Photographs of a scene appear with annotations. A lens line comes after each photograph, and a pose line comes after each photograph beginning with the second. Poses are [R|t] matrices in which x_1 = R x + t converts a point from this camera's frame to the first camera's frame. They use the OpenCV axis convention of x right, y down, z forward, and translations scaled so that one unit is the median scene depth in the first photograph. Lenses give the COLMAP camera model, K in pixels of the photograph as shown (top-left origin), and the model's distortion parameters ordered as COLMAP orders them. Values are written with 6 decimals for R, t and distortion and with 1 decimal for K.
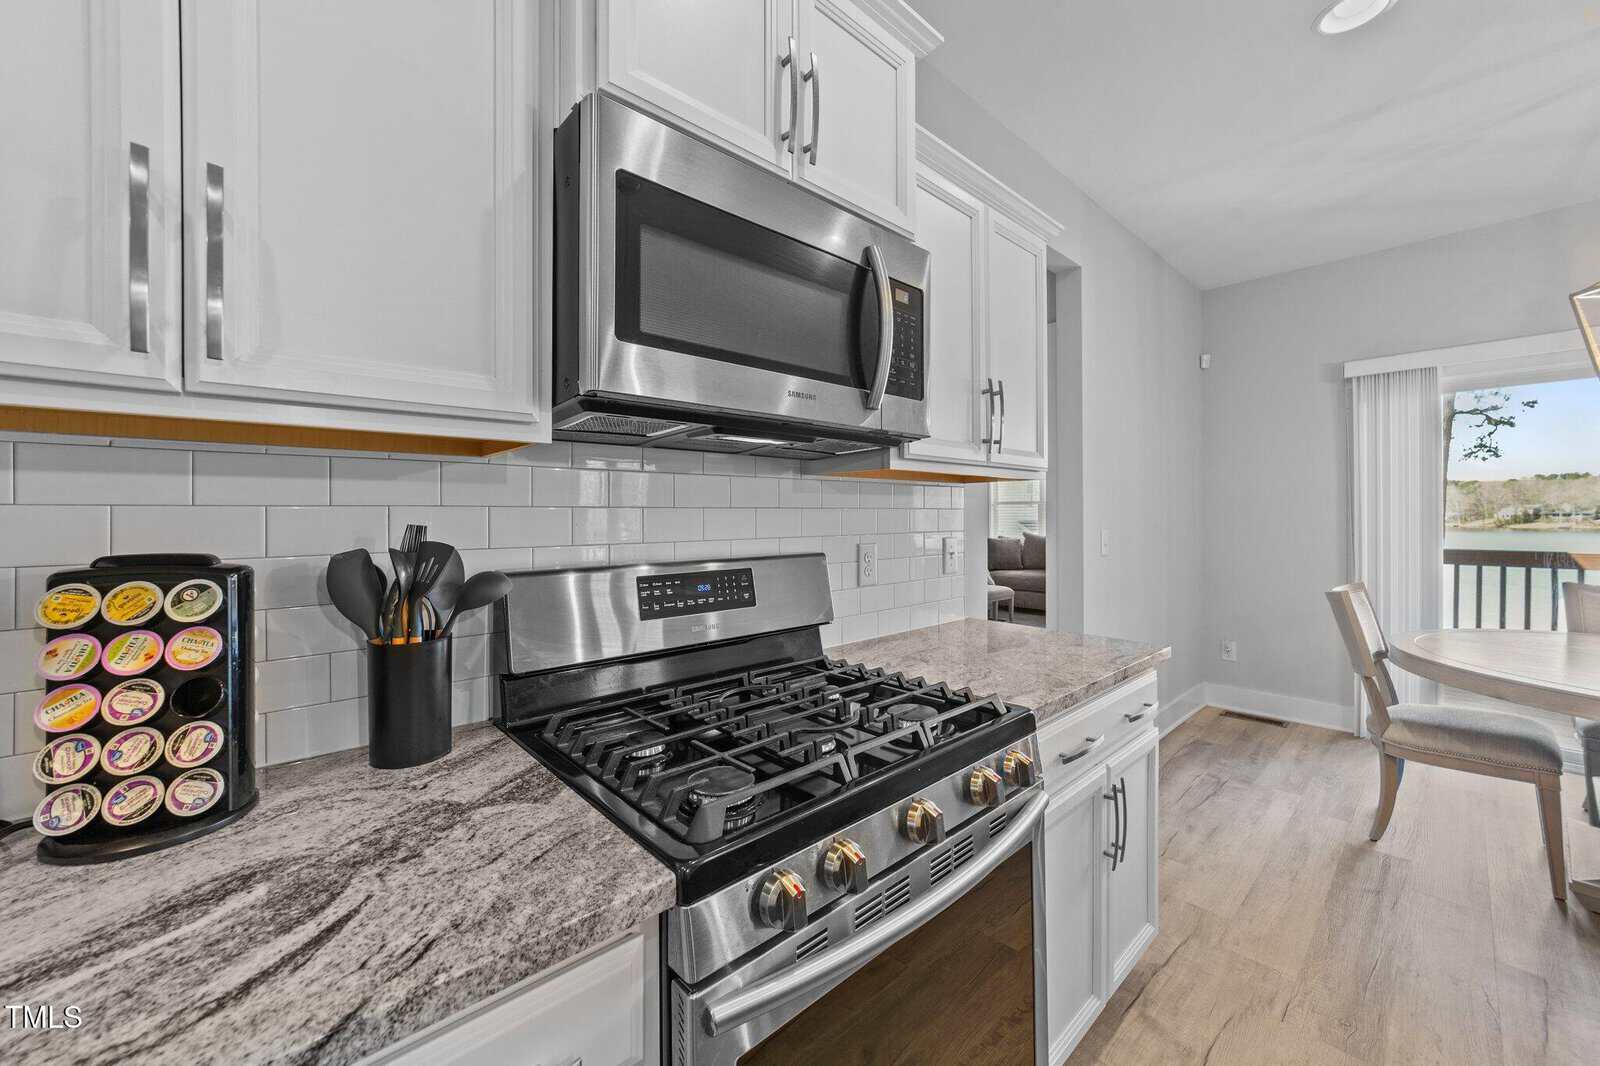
lens RADIAL K [[617.2, 0, 808.3], [0, 617.2, 524.9], [0, 0, 1]] dist [-0.015817, 0.006777]
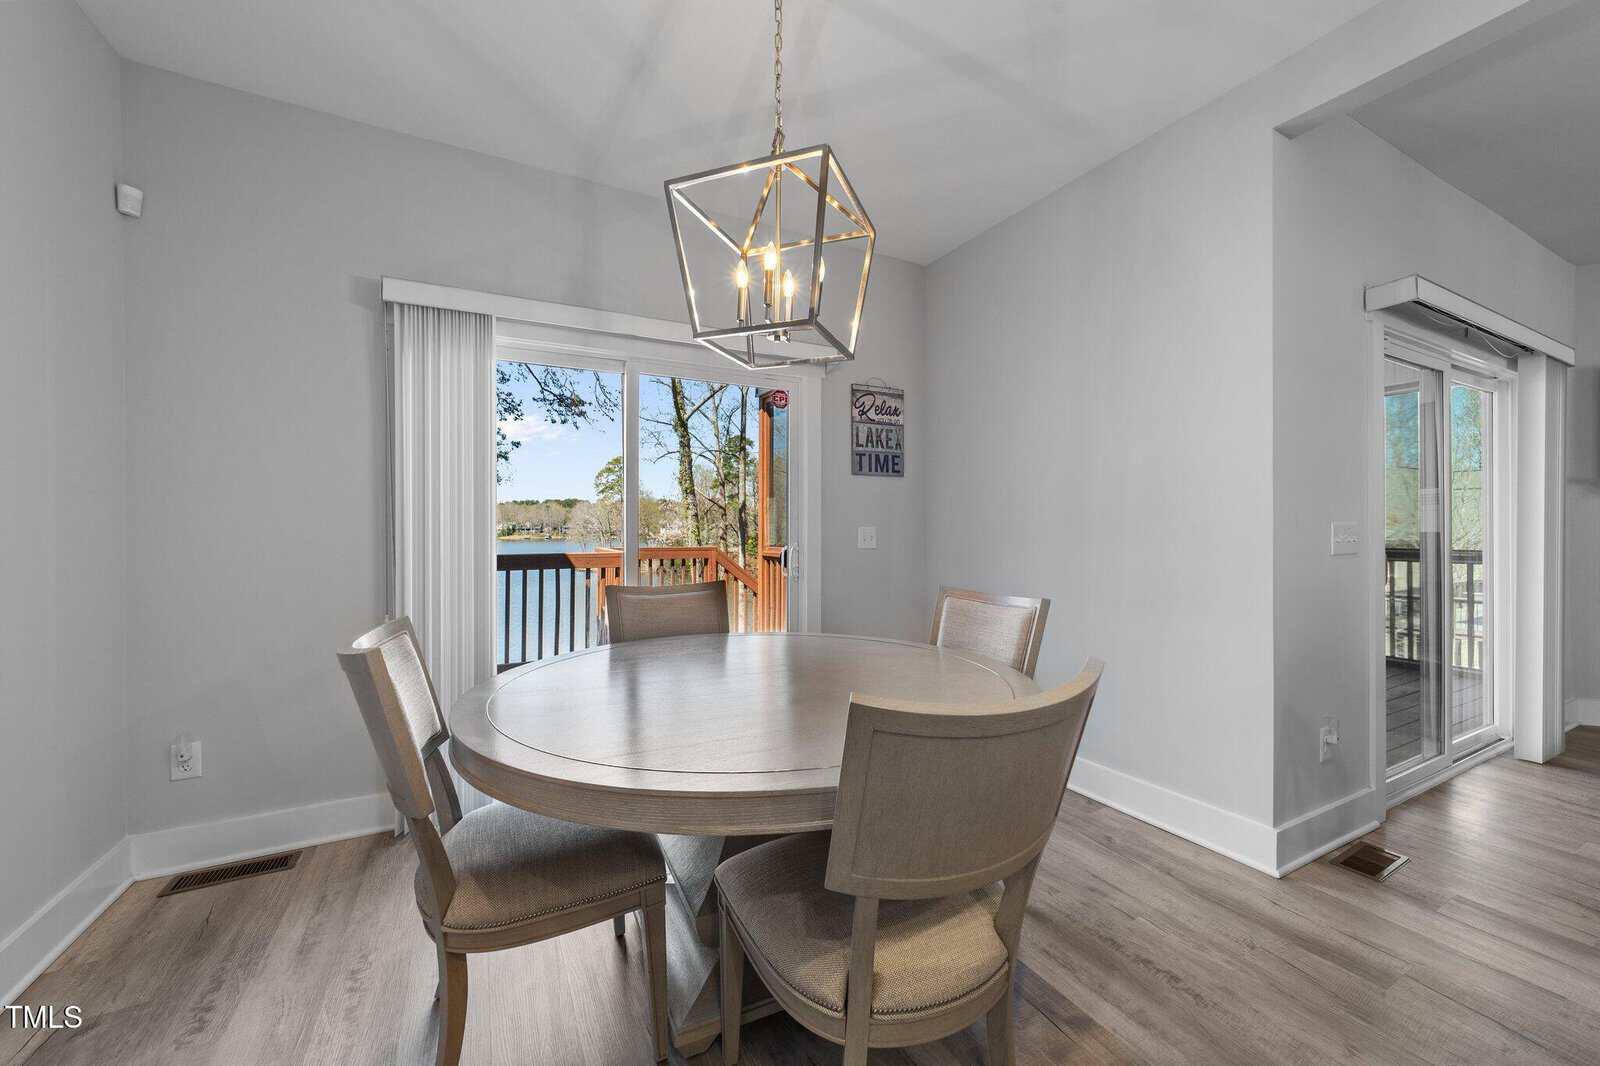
lens RADIAL K [[617.2, 0, 808.3], [0, 617.2, 524.9], [0, 0, 1]] dist [-0.015817, 0.006777]
pose [[0.254630, 0.007682, 0.967008, 0.360759], [0.008056, 0.999917, -0.010065, 0.012070], [-0.967005, 0.010353, 0.254547, 0.396102]]
